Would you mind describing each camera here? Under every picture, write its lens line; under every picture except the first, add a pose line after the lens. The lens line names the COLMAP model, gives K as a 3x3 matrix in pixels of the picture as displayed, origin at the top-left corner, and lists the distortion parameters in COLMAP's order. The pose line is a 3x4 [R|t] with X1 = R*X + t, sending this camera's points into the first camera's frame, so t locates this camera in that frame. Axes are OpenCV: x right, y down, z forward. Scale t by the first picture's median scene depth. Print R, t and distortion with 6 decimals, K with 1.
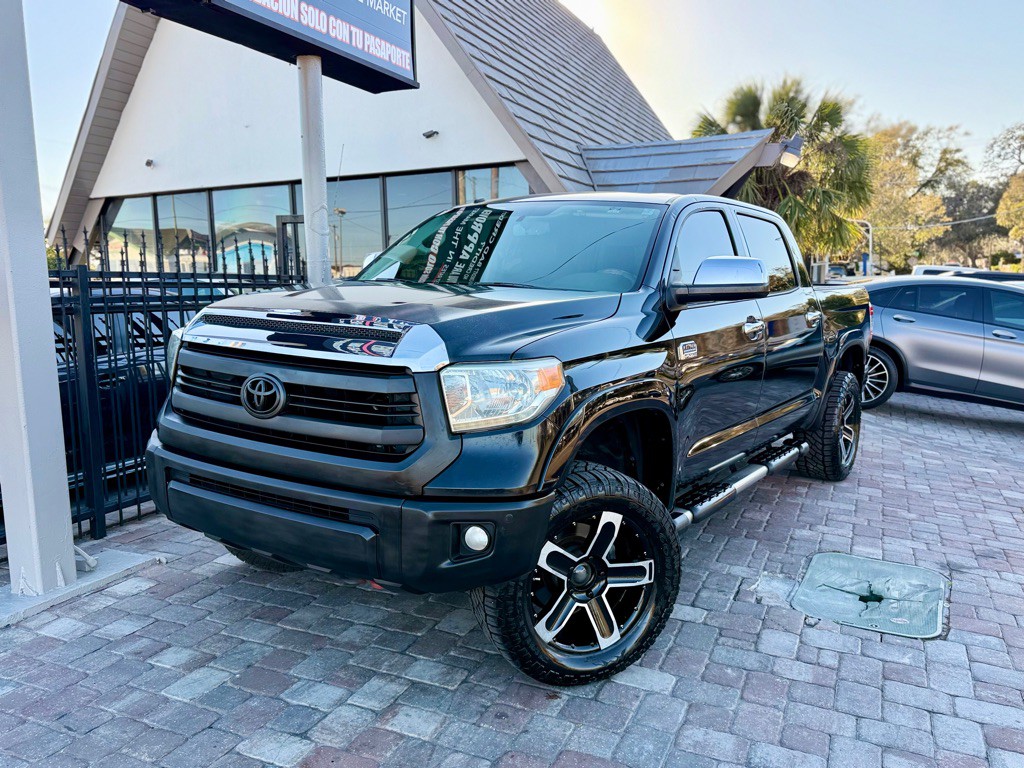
lens RADIAL K [[831.9, 0, 509.4], [0, 831.9, 379.2], [0, 0, 1]] dist [0.051044, -0.076856]
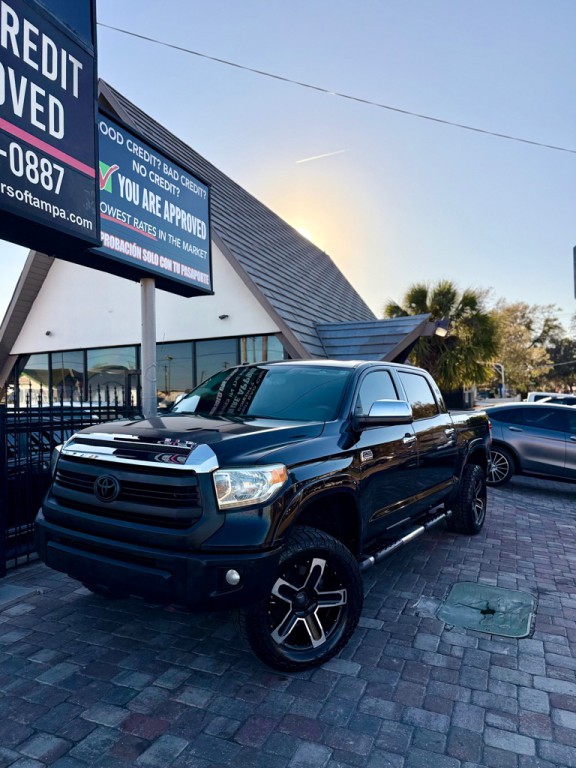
lens RADIAL K [[540.8, 0, 288.0], [0, 540.8, 384.0], [0, 0, 1]] dist [0.024342, -0.031956]
pose [[0.999803, -0.003635, 0.019529, 0.031388], [0.006467, 0.989114, -0.147010, -0.016957], [-0.018782, 0.147108, 0.988942, -0.074292]]
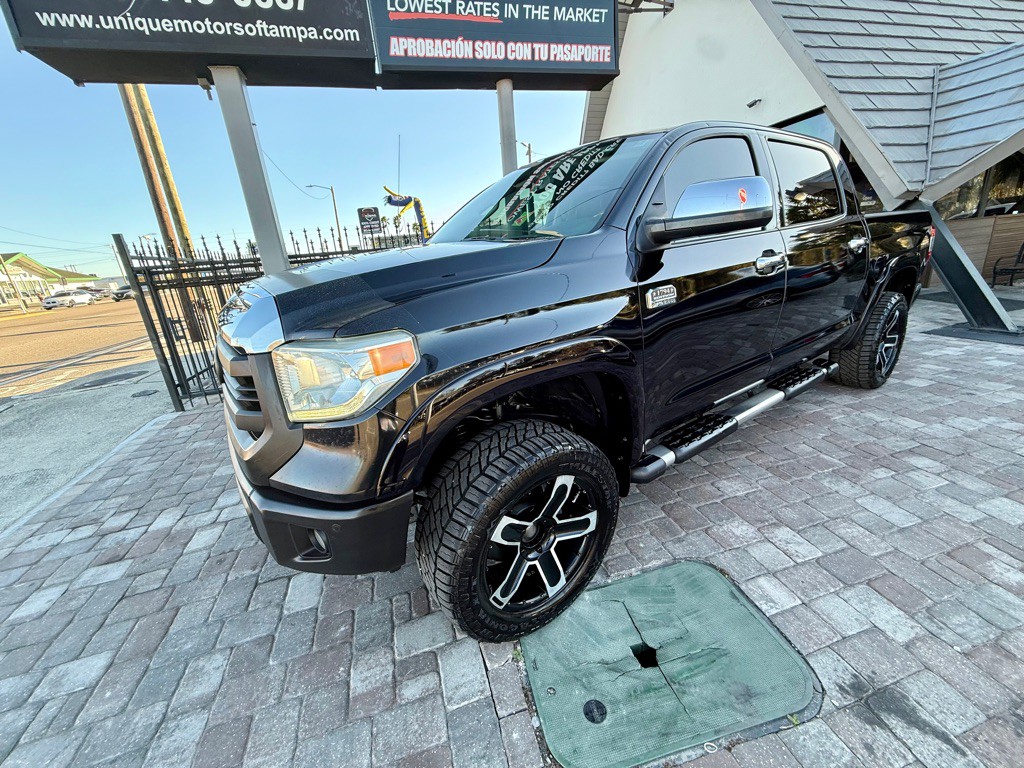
lens RADIAL K [[405.0, 0, 511.3], [0, 405.0, 384.0], [0, 0, 1]] dist [-0.001364, 0.000140]
pose [[0.641114, 0.197165, -0.741686, 0.554261], [-0.011465, 0.968788, 0.247625, -0.066627], [0.767360, -0.150252, 0.623364, 0.681809]]
